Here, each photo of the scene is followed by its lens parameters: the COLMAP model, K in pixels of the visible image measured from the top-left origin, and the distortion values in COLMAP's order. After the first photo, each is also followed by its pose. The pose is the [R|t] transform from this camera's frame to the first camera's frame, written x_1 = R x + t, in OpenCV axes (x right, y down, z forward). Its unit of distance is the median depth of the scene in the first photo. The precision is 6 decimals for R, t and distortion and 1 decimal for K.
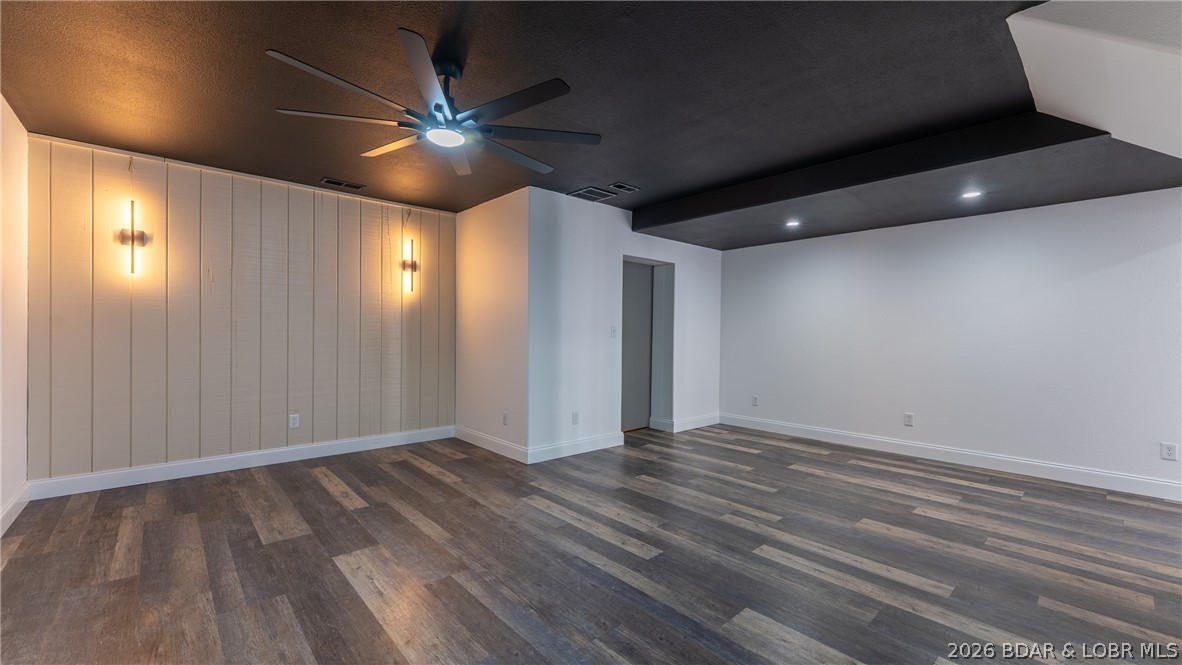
lens RADIAL K [[488.0, 0, 578.5], [0, 488.0, 326.7], [0, 0, 1]] dist [-0.002948, 0.000426]
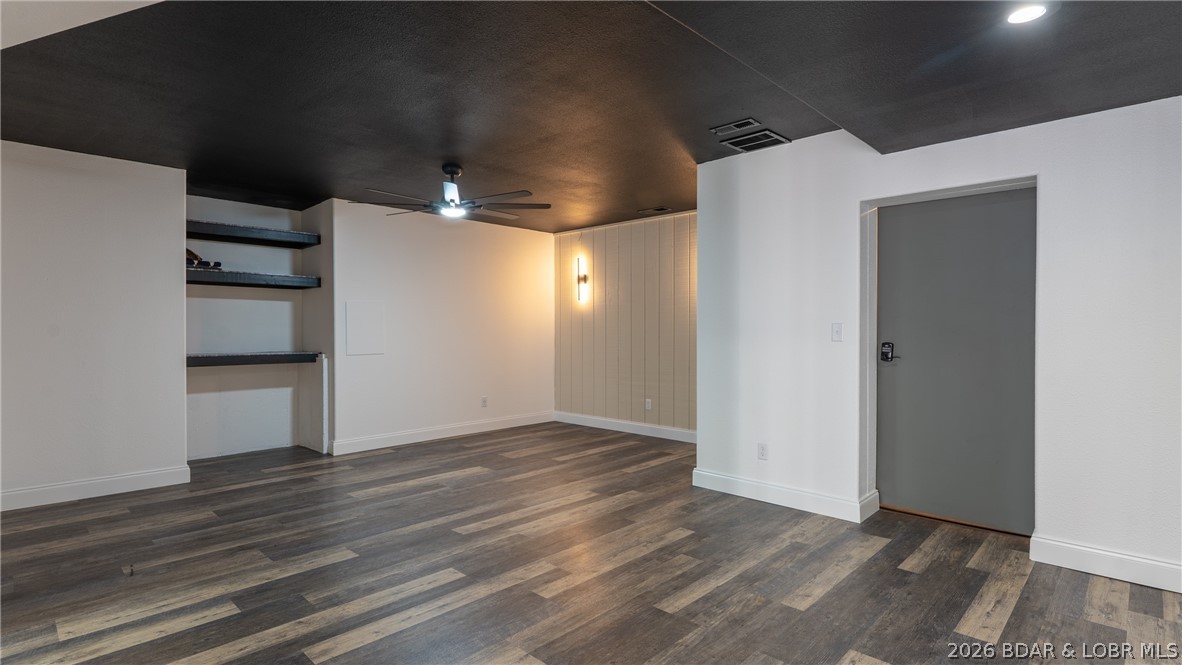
lens RADIAL K [[577.6, 0, 580.5], [0, 577.6, 339.5], [0, 0, 1]] dist [-0.003739, -0.000201]
pose [[0.060875, 0.006854, -0.998122, 1.091358], [0.009758, 0.999925, 0.007462, 0.011897], [0.998098, -0.010194, 0.060803, 0.875811]]
